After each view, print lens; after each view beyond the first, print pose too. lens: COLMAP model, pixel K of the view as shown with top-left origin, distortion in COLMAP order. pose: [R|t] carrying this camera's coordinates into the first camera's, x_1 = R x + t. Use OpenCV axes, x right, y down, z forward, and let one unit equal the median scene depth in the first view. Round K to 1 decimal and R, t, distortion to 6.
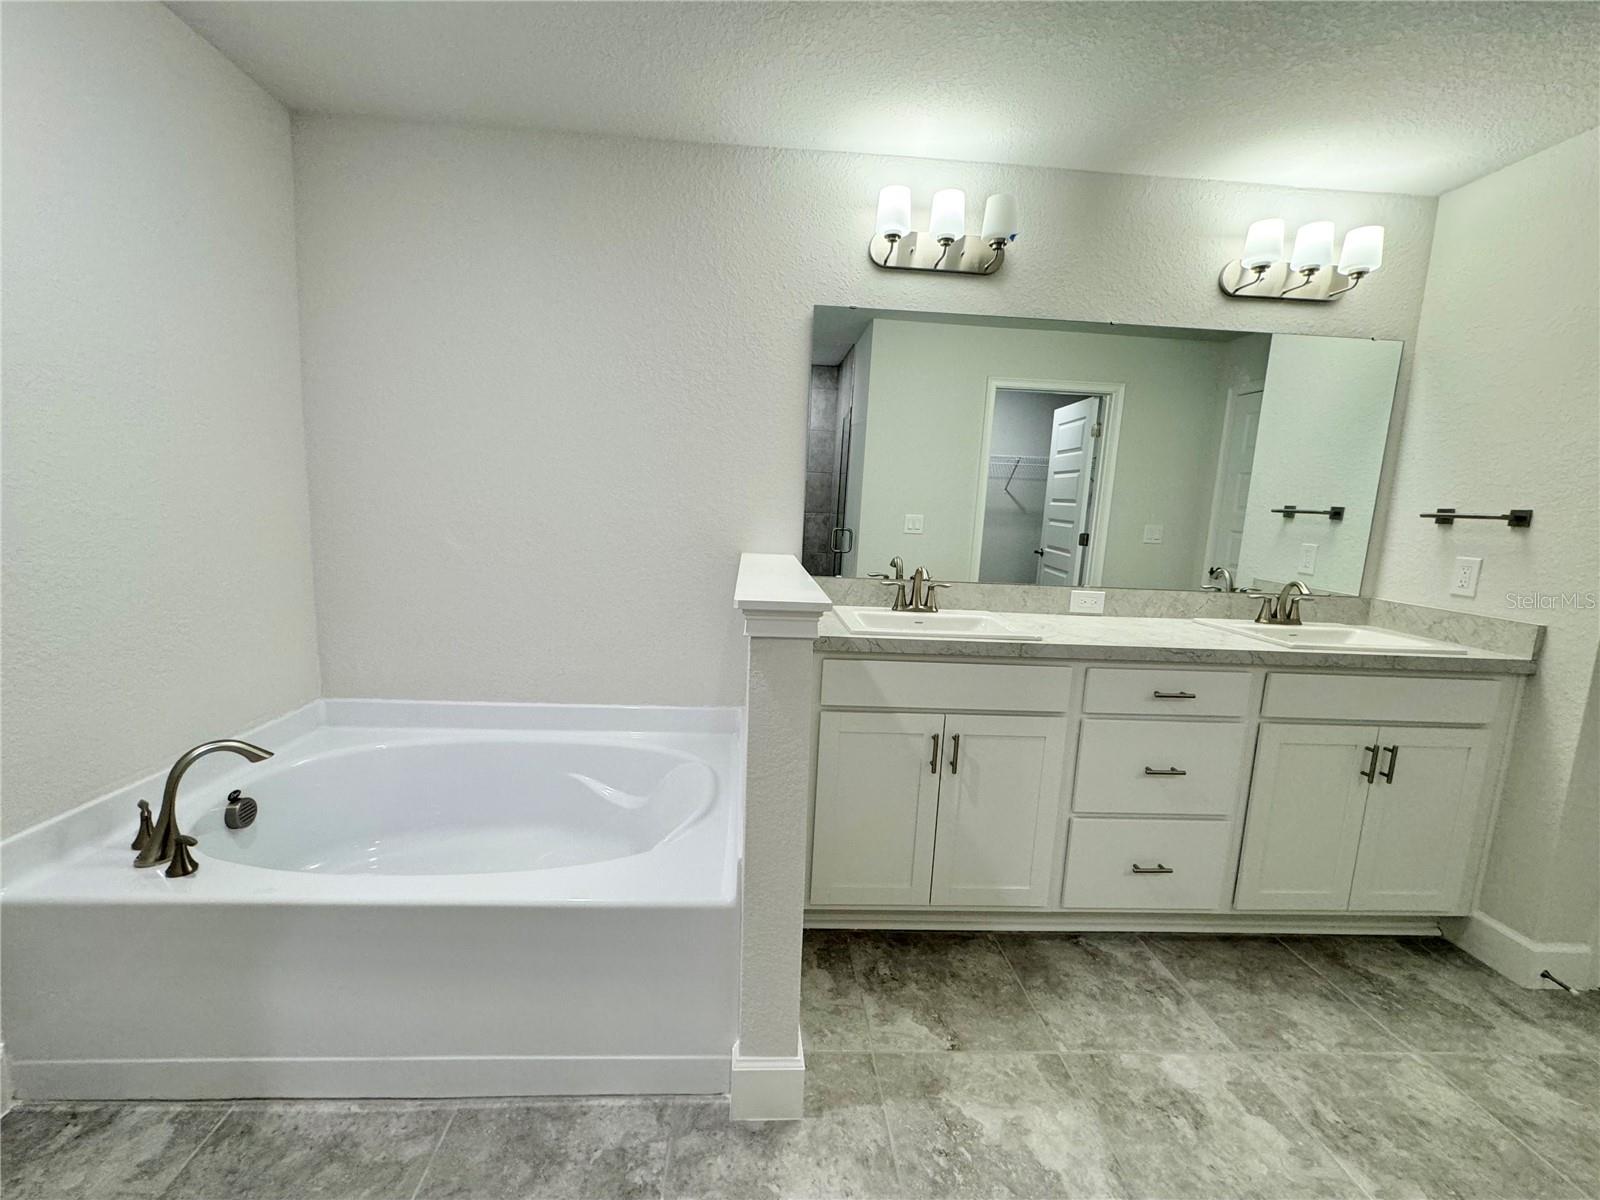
lens RADIAL K [[633.8, 0, 804.2], [0, 633.8, 599.1], [0, 0, 1]] dist [-0.001703, 0.000300]
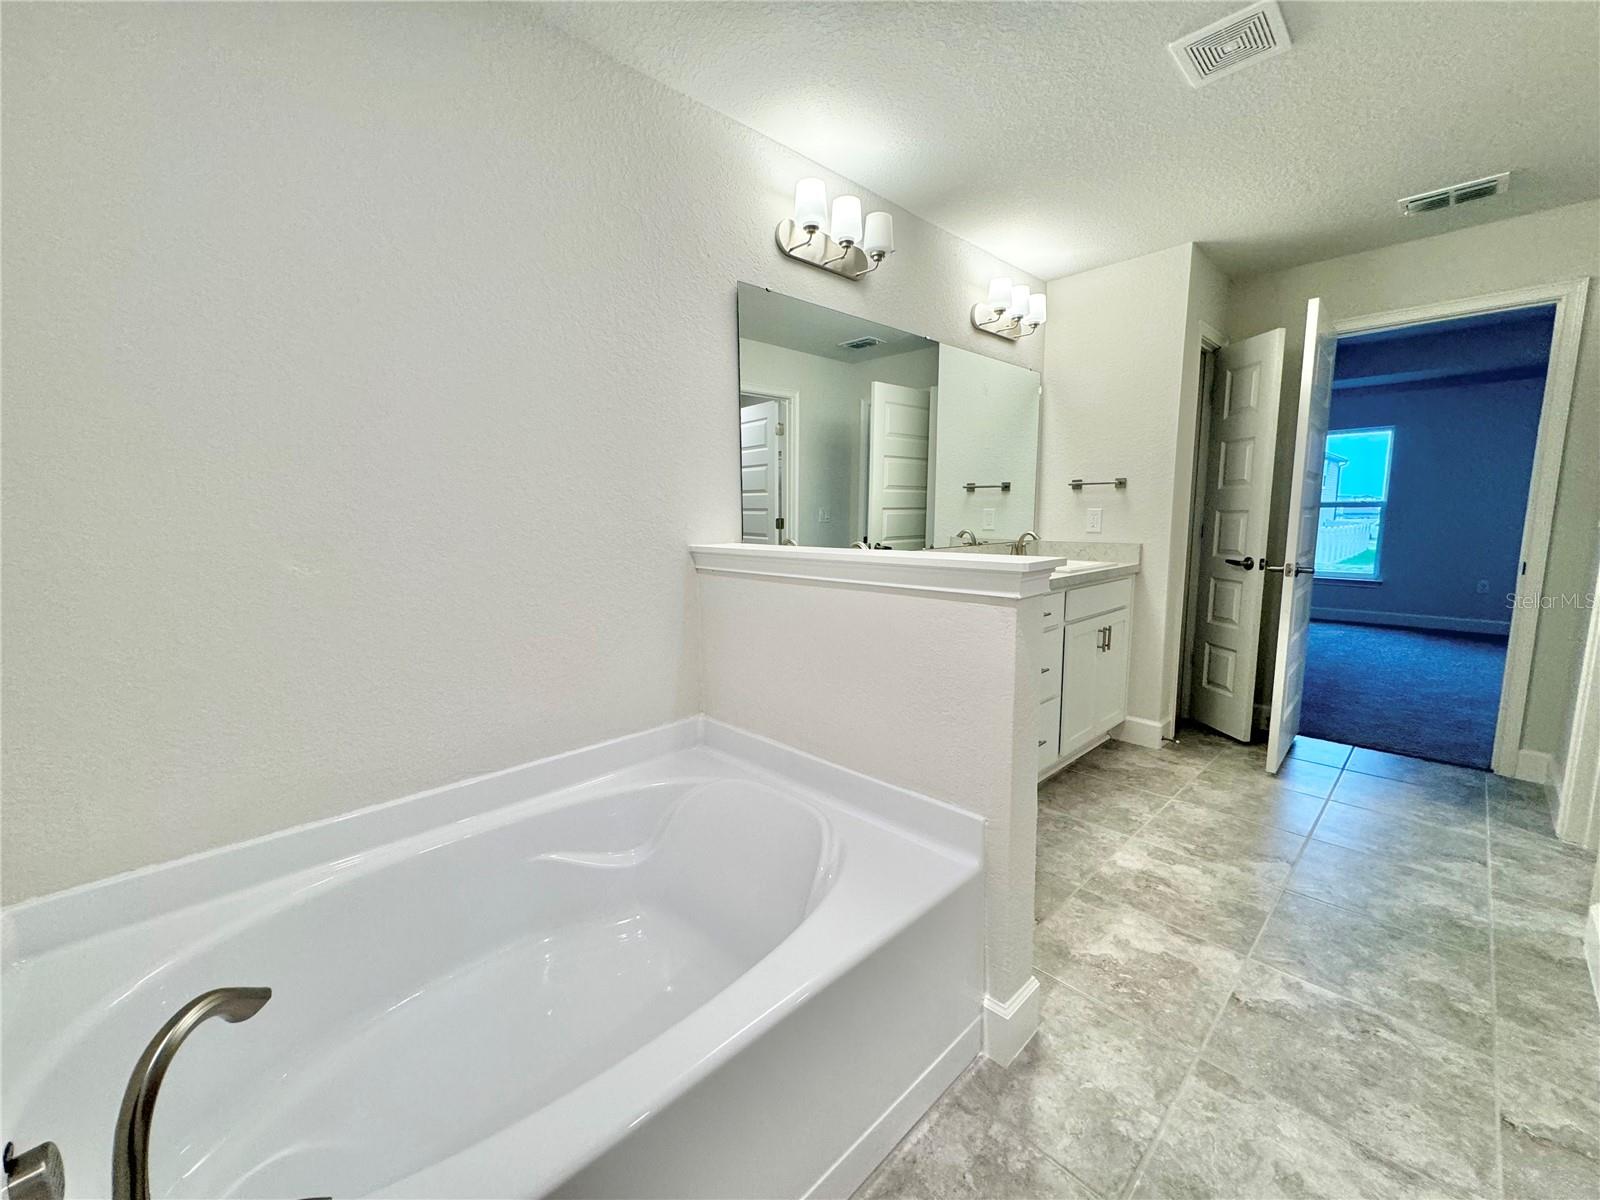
lens RADIAL K [[599.6, 0, 800.8], [0, 599.6, 598.5], [0, 0, 1]] dist [-0.001334, -0.000052]
pose [[0.781185, -0.141892, 0.607961, -0.626659], [0.137104, 0.989047, 0.054665, -0.028884], [-0.609059, 0.040650, 0.792083, 0.284925]]
